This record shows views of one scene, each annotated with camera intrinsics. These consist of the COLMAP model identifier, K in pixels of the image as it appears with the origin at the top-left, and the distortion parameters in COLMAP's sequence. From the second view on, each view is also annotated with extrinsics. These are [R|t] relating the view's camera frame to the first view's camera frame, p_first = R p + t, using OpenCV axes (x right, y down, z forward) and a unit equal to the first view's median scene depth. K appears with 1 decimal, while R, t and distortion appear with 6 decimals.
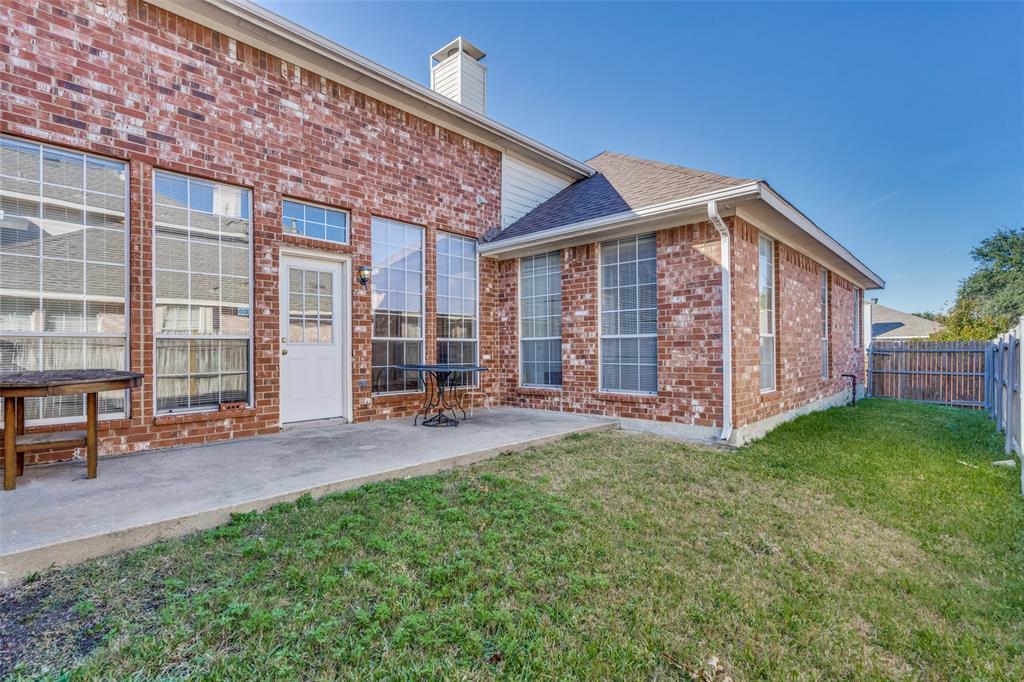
lens RADIAL K [[484.0, 0, 507.5], [0, 484.0, 340.1], [0, 0, 1]] dist [0.001516, 0.000029]
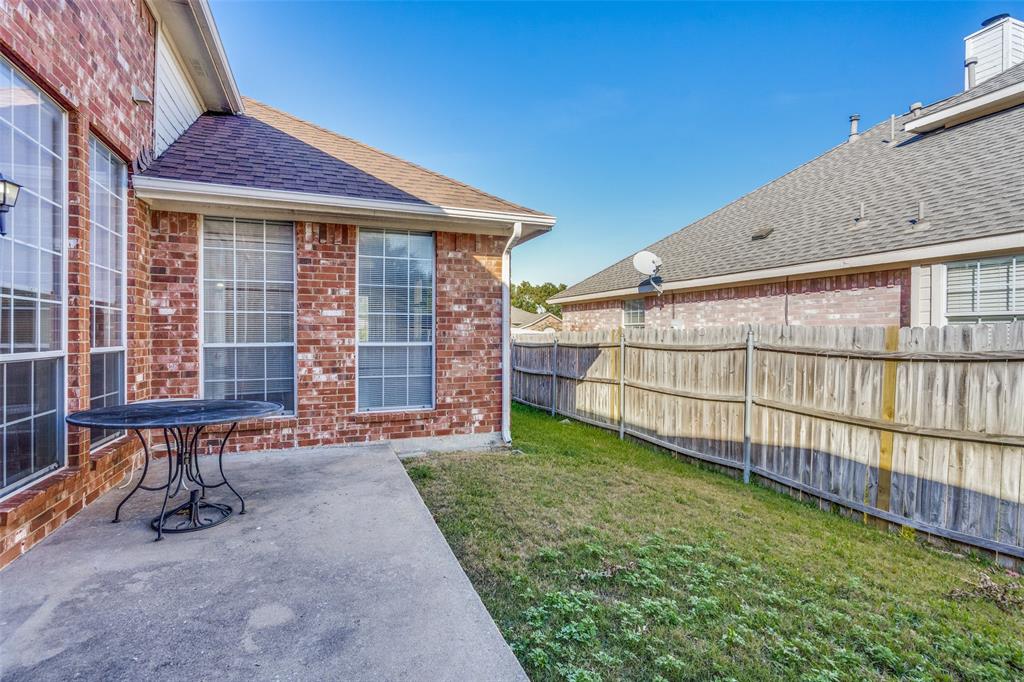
lens RADIAL K [[484.0, 0, 507.5], [0, 484.0, 340.1], [0, 0, 1]] dist [0.001516, 0.000029]
pose [[0.430531, -0.005108, 0.902561, -0.426781], [-0.023920, 0.999568, 0.017067, -0.033504], [-0.902259, -0.028937, 0.430223, 0.433047]]
